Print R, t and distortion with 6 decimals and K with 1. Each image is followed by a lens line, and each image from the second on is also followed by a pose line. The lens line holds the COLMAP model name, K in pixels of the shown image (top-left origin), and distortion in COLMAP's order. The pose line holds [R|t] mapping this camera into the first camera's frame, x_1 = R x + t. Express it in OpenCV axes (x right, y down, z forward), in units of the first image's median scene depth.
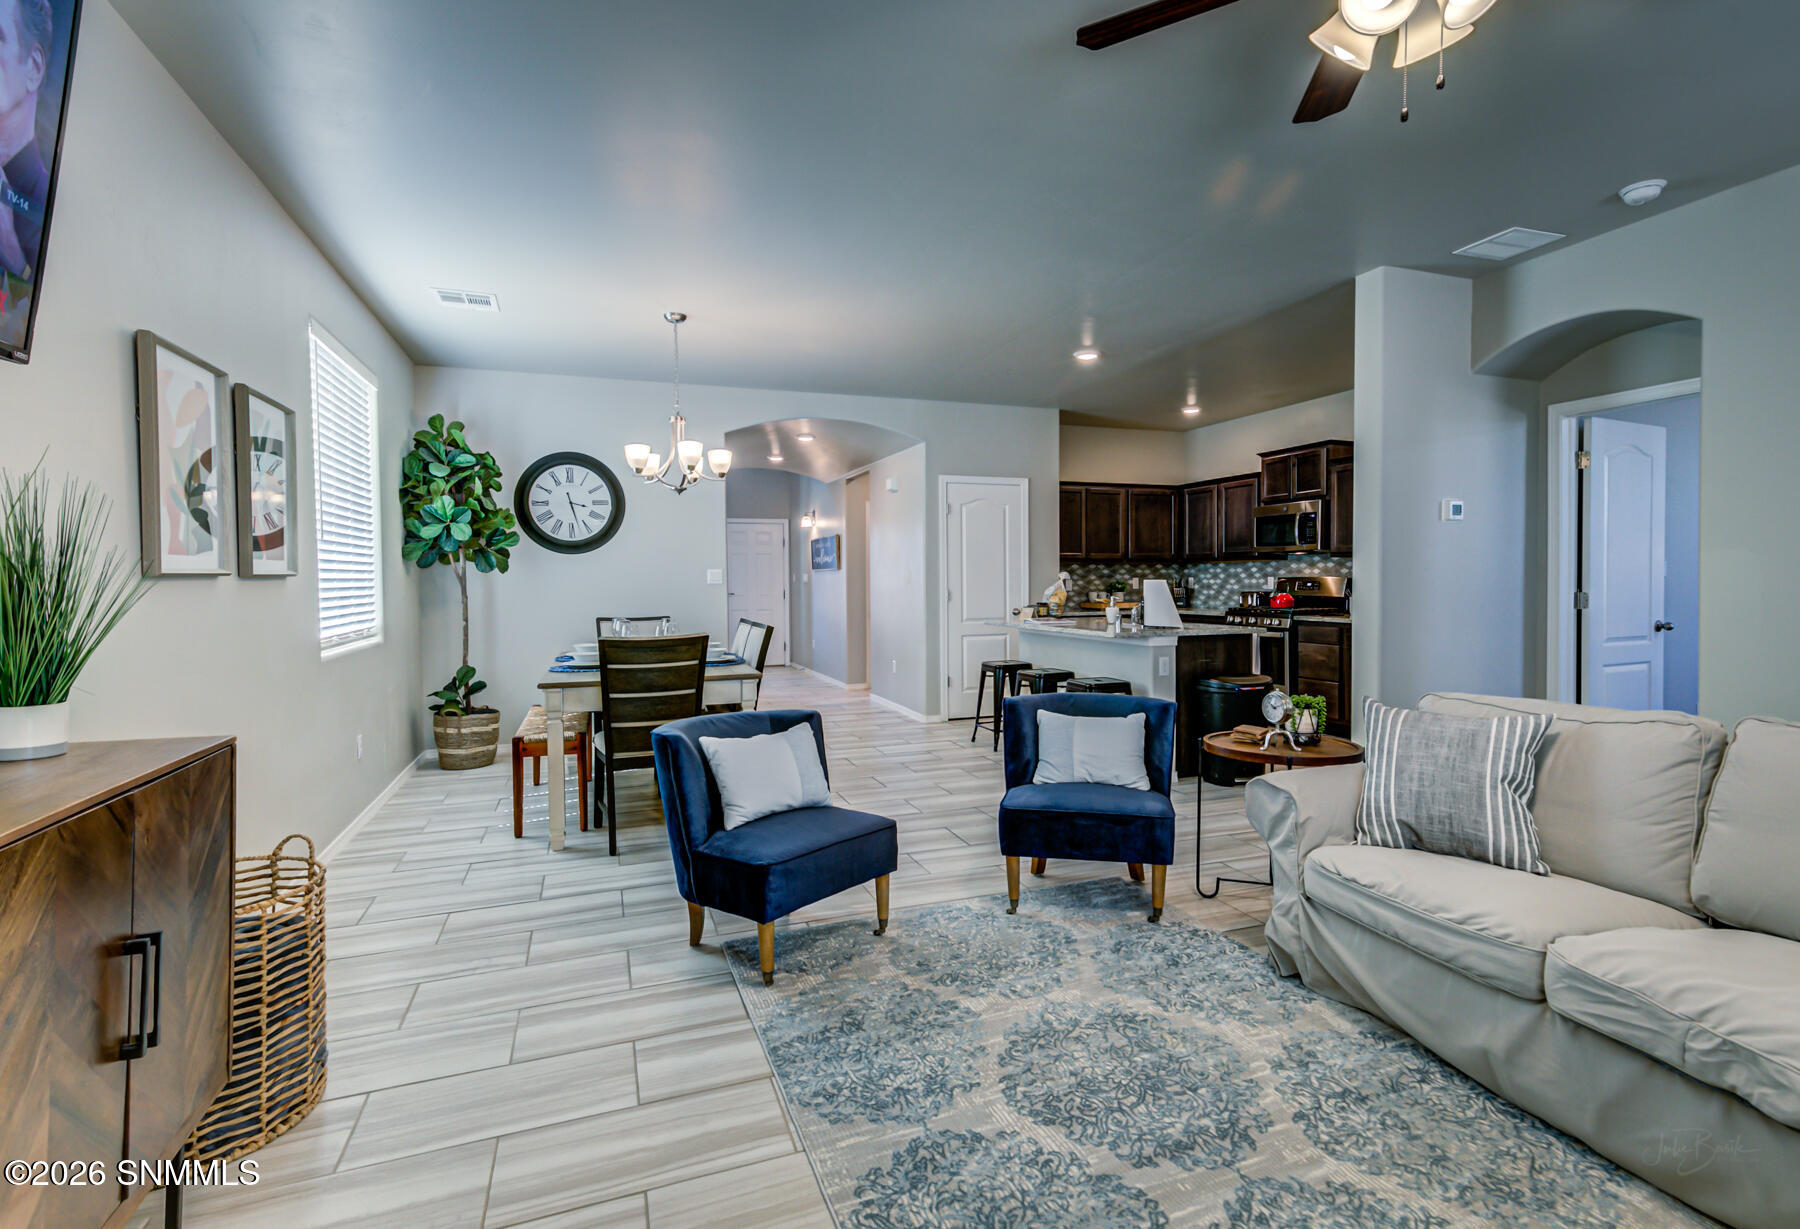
lens RADIAL K [[874.6, 0, 899.6], [0, 874.6, 600.0], [0, 0, 1]] dist [0.003562, 0.000023]
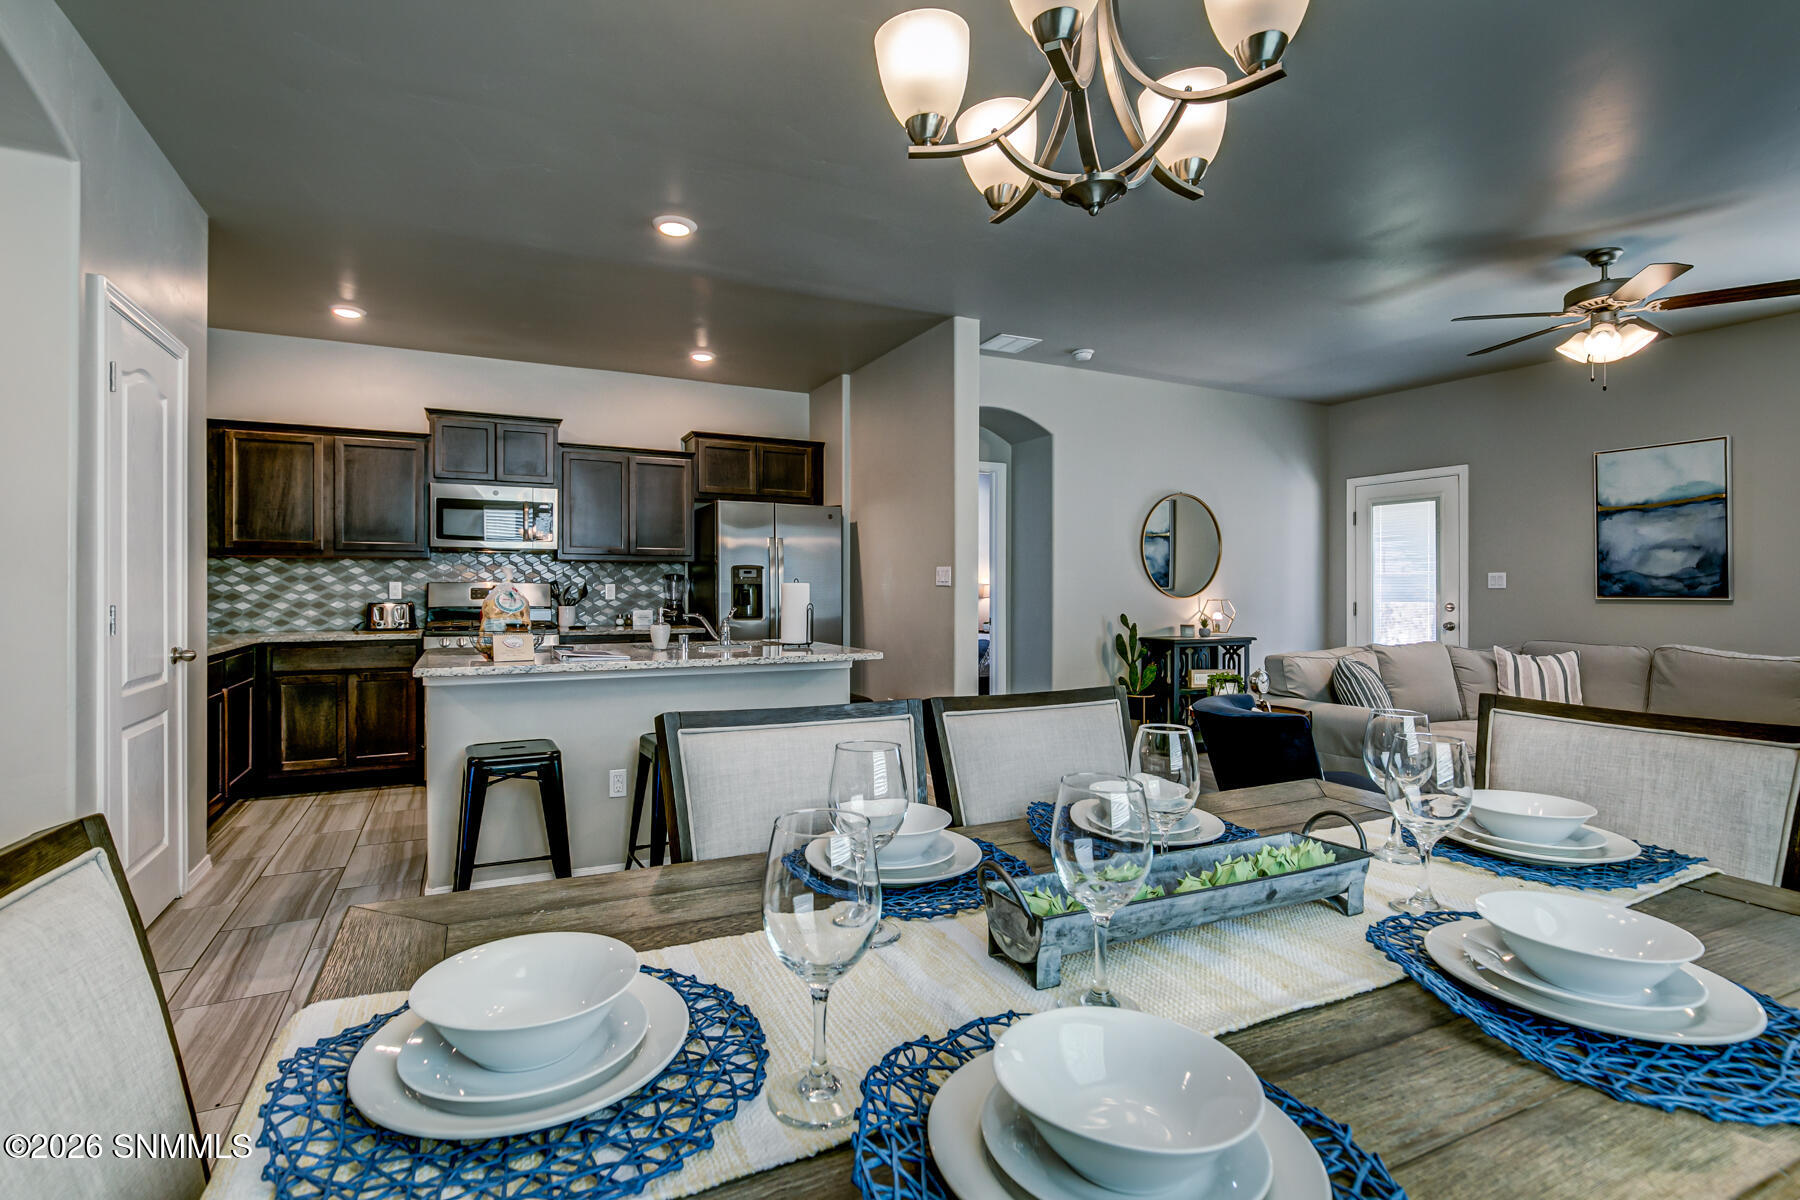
lens RADIAL K [[844.6, 0, 893.8], [0, 844.6, 592.7], [0, 0, 1]] dist [-0.021165, -0.000325]
pose [[-0.135535, -0.002565, 0.990769, -0.293617], [0.021570, 0.999752, 0.005539, -0.012206], [-0.990538, 0.022122, -0.135446, 0.671417]]
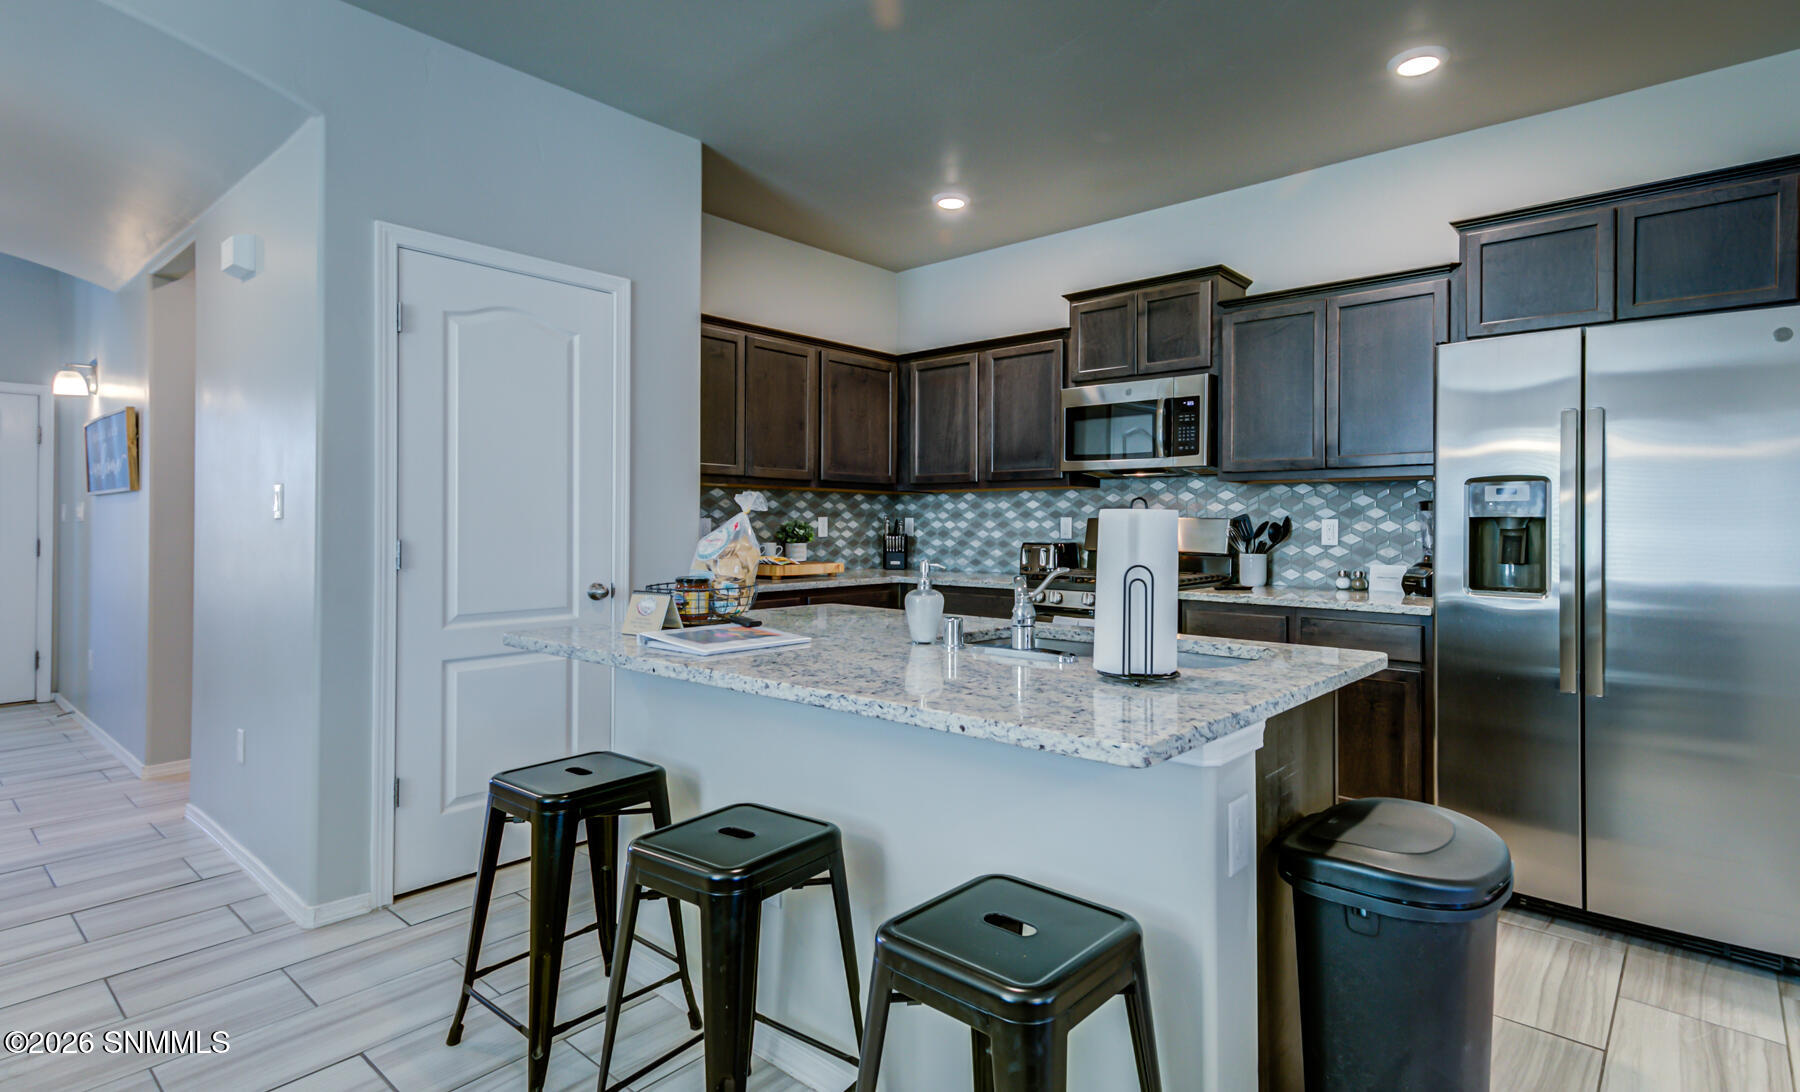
lens RADIAL K [[899.7, 0, 957.9], [0, 899.7, 519.1], [0, 0, 1]] dist [0.024759, 0.000127]
pose [[0.858041, 0.012673, 0.513425, 0.055888], [0.002957, 0.999557, -0.029614, -0.007626], [-0.513573, 0.026928, 0.857623, 0.511170]]
